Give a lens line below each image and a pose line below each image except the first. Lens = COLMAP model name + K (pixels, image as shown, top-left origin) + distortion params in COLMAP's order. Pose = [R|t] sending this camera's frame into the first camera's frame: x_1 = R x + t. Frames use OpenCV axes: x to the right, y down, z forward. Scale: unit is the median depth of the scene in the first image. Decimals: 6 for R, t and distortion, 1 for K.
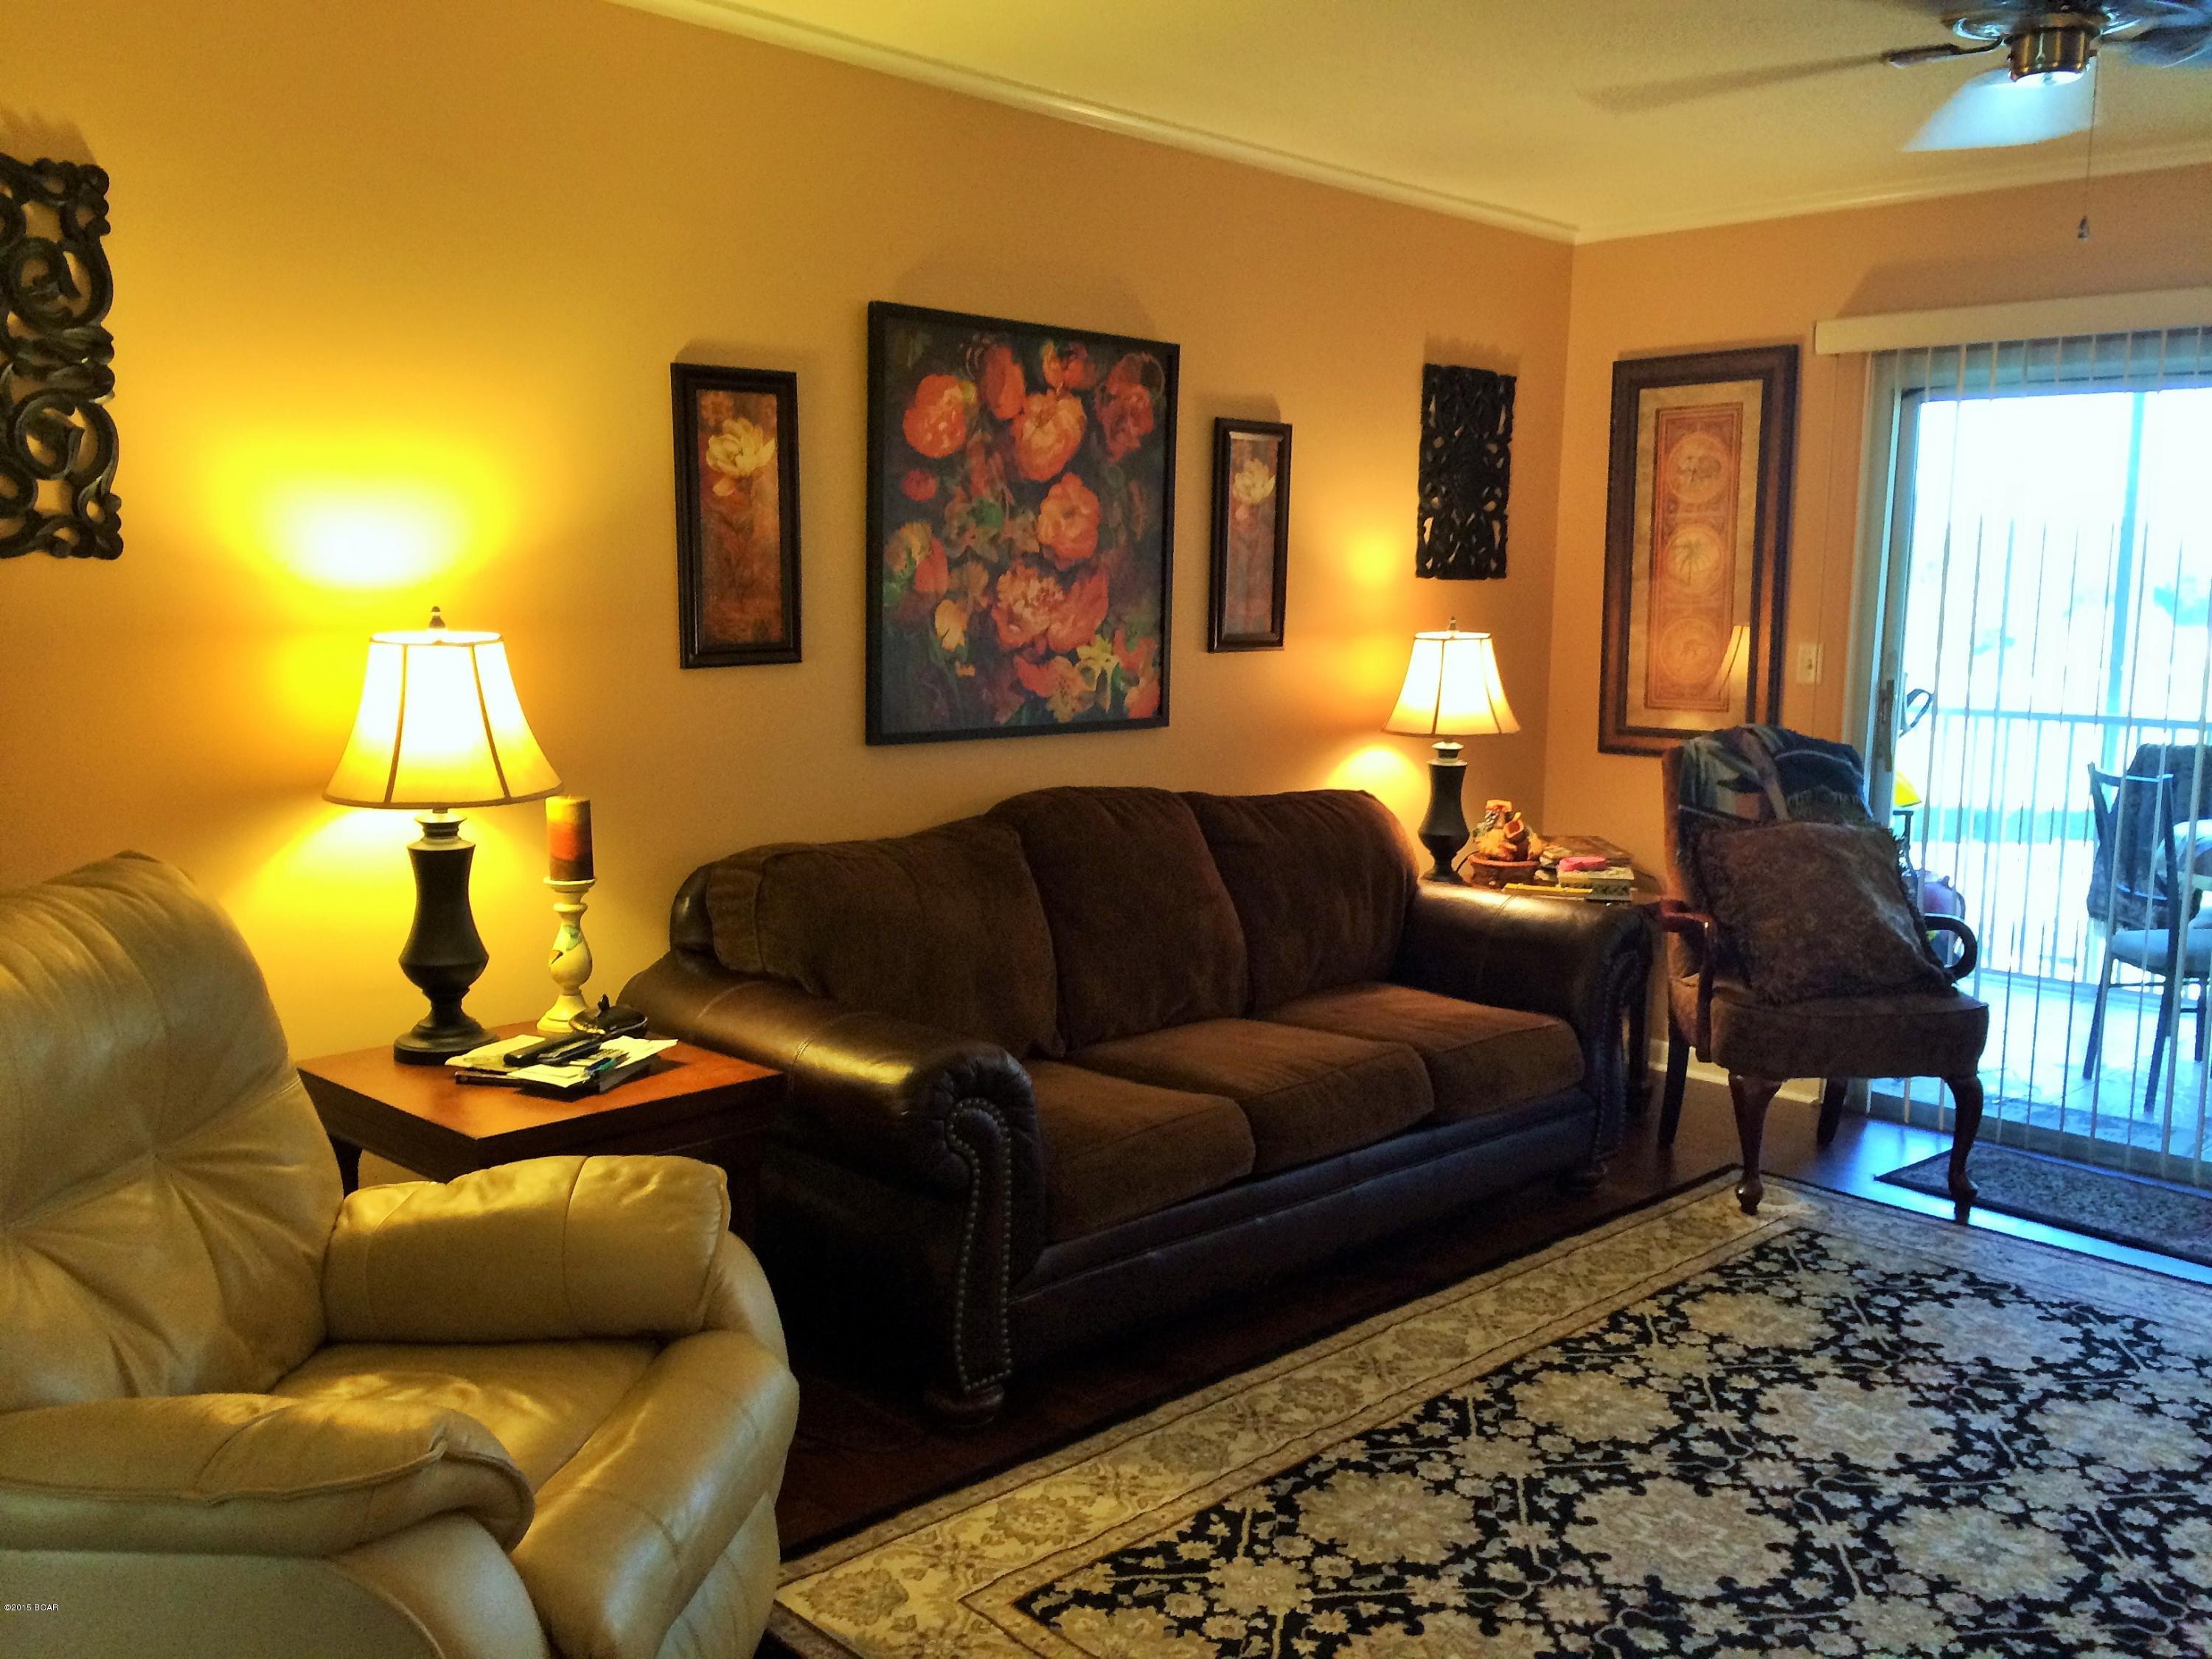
lens RADIAL K [[1890.5, 0, 1100.4], [0, 1890.5, 818.5], [0, 0, 1]] dist [0.084620, -0.111722]
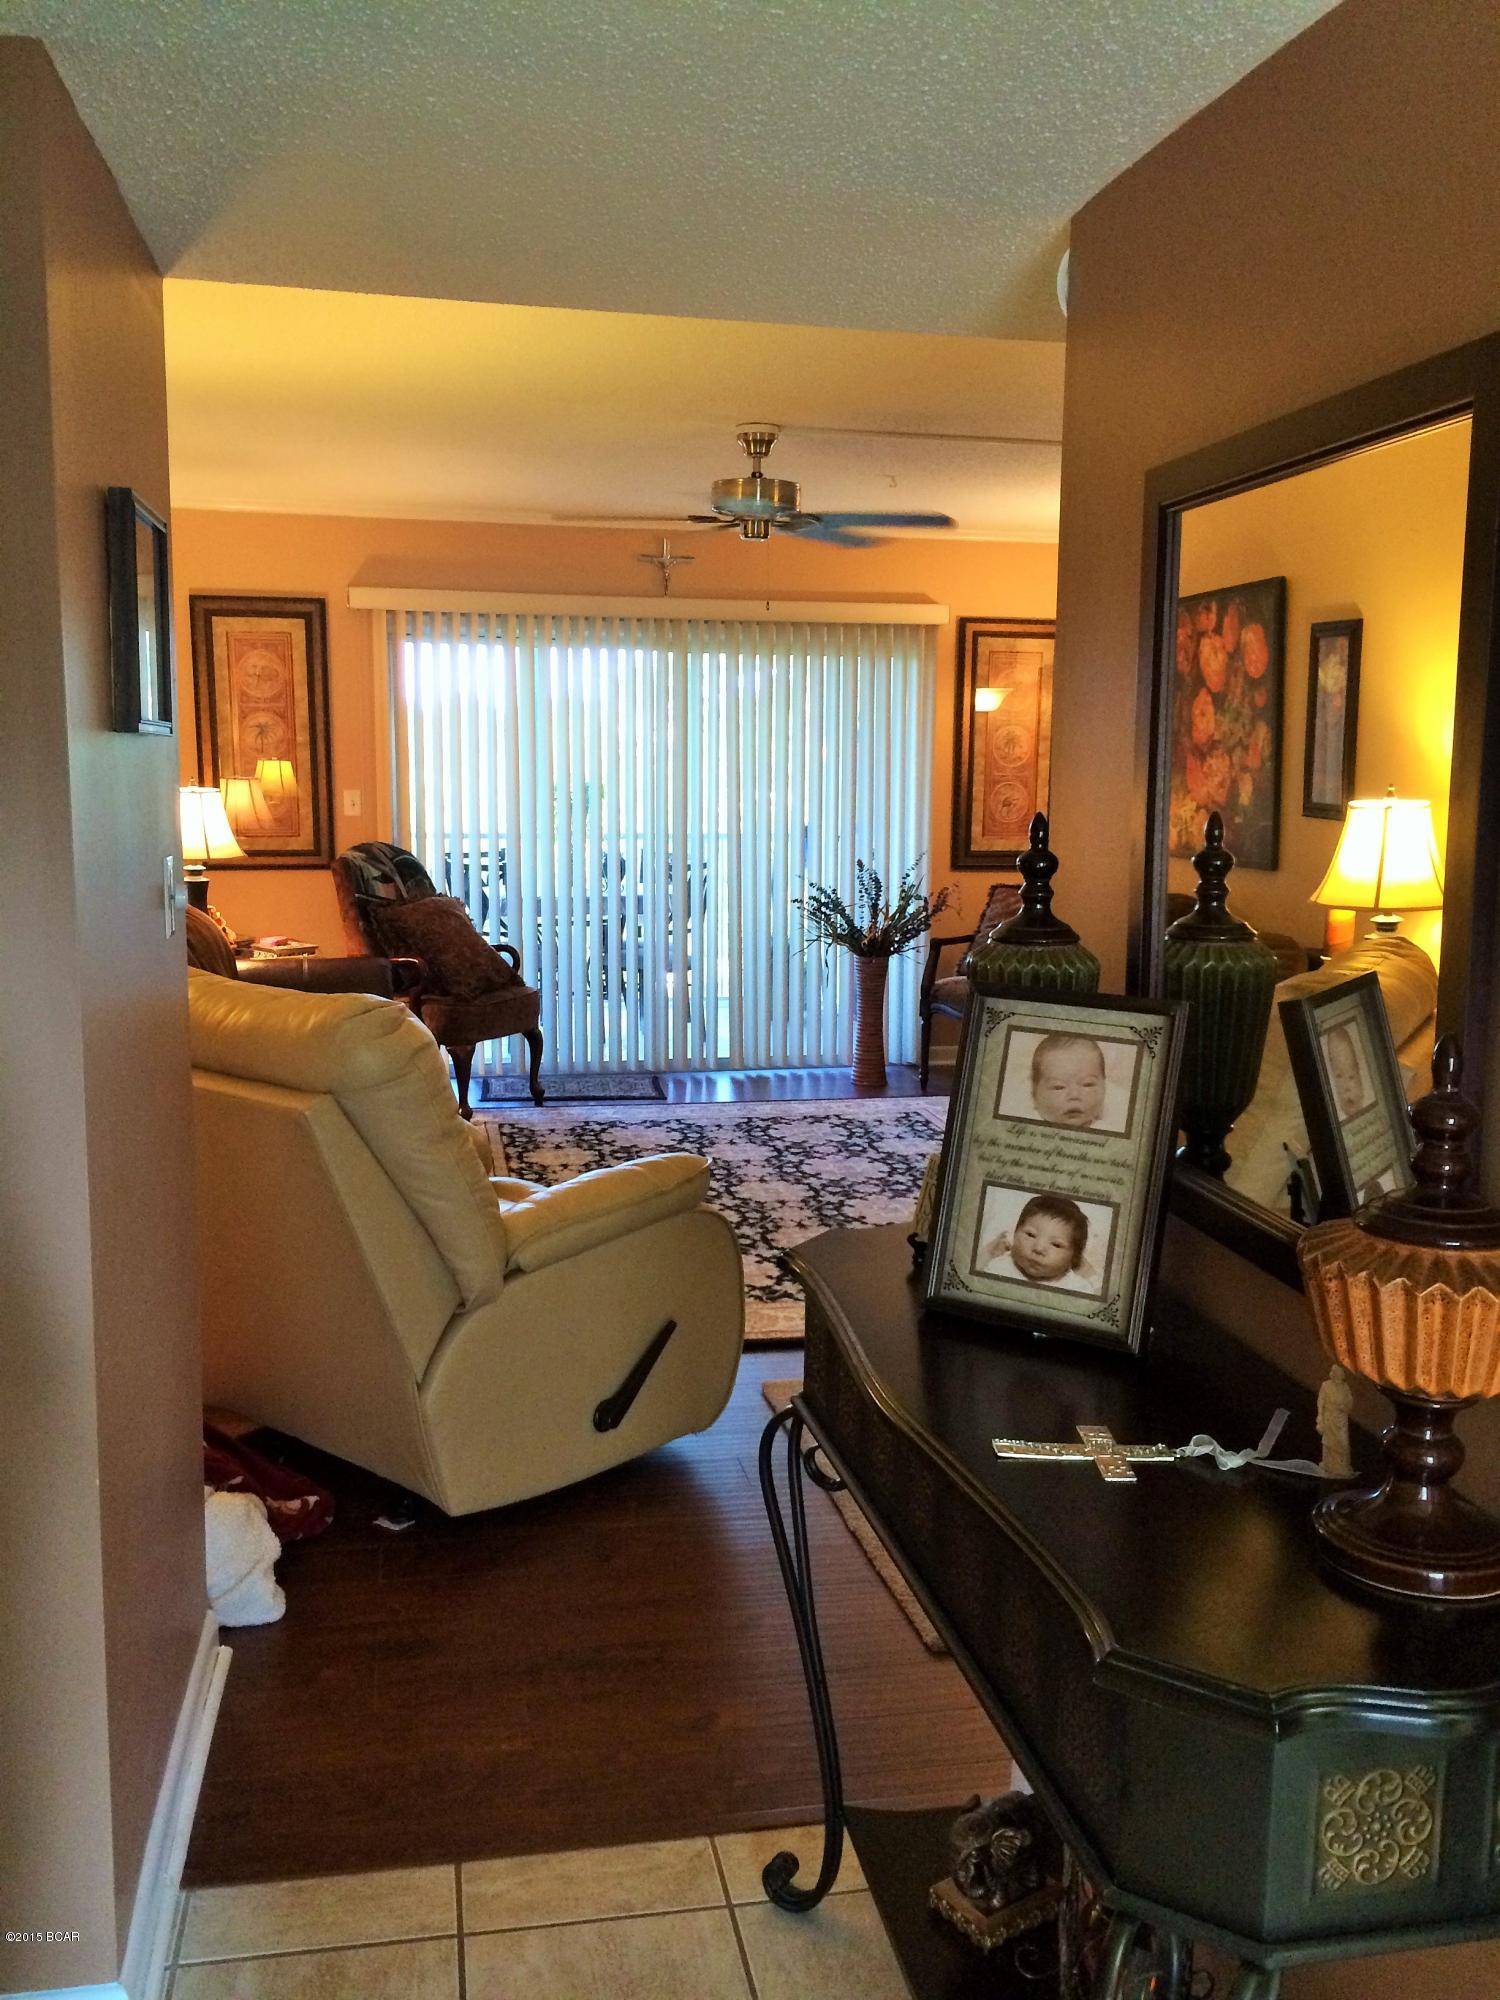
lens RADIAL K [[1709.3, 0, 753.3], [0, 1709.3, 1001.0], [0, 0, 1]] dist [0.084620, -0.111722]
pose [[0.549986, -0.126869, 0.825482, -0.728056], [0.101000, 0.991244, 0.085053, -0.007318], [-0.829044, 0.036596, 0.557984, -0.070750]]
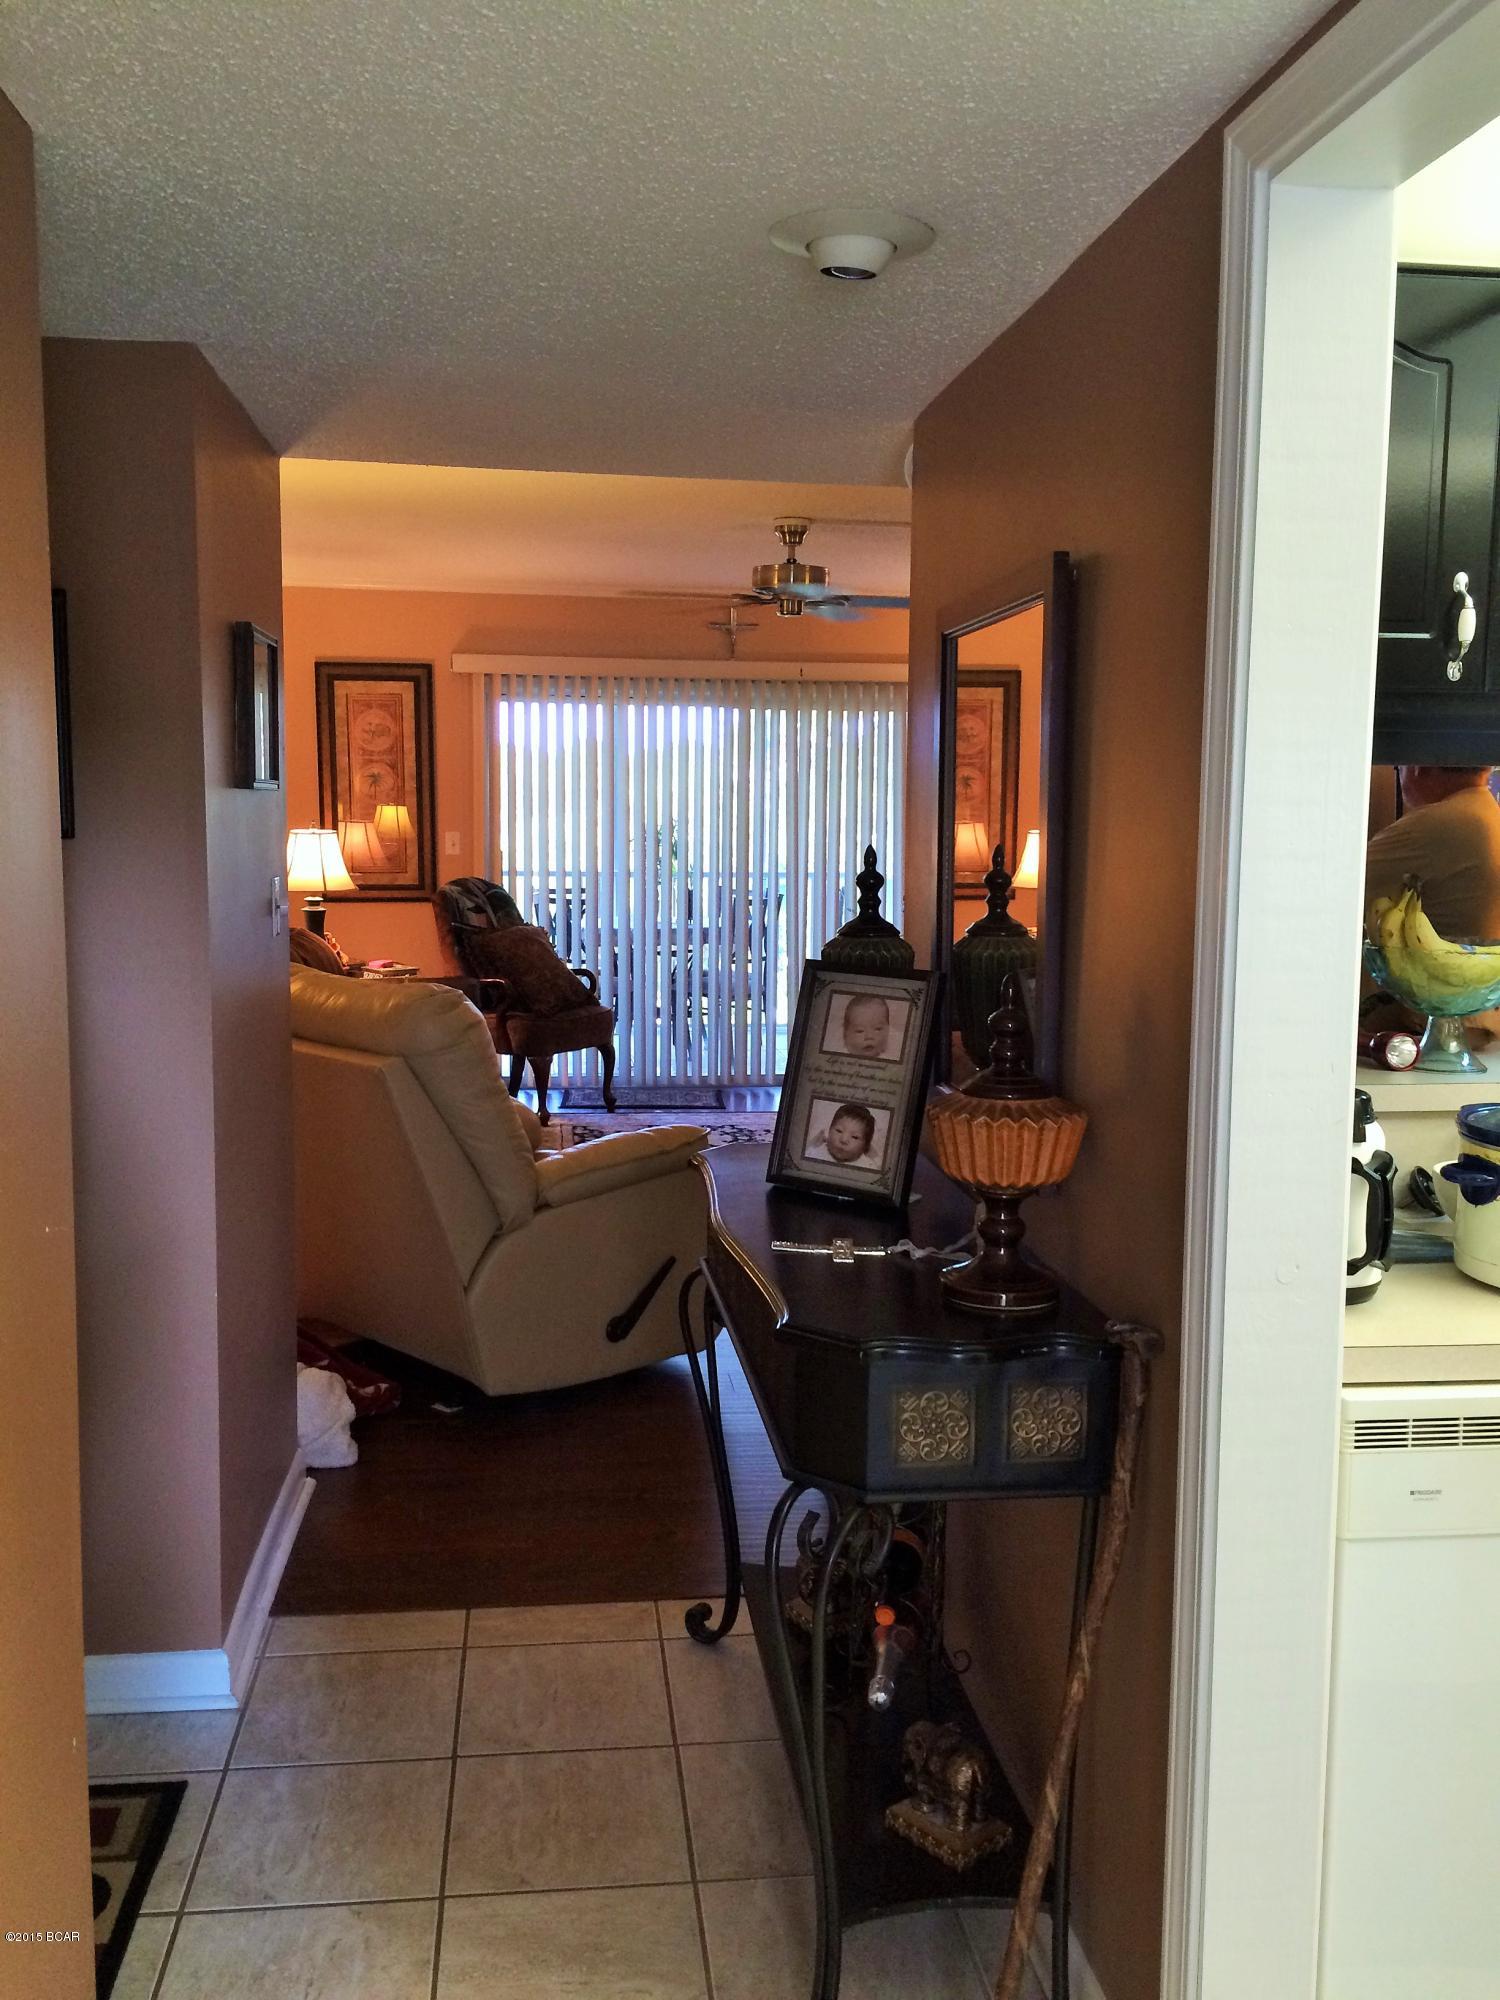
lens RADIAL K [[1707.2, 0, 750.0], [0, 1707.2, 1000.0], [0, 0, 1]] dist [0.077635, -0.000014]
pose [[0.608685, -0.100502, 0.787021, -0.834618], [0.096088, 0.993981, 0.052616, 0.007677], [-0.787572, 0.043597, 0.614678, -0.223655]]
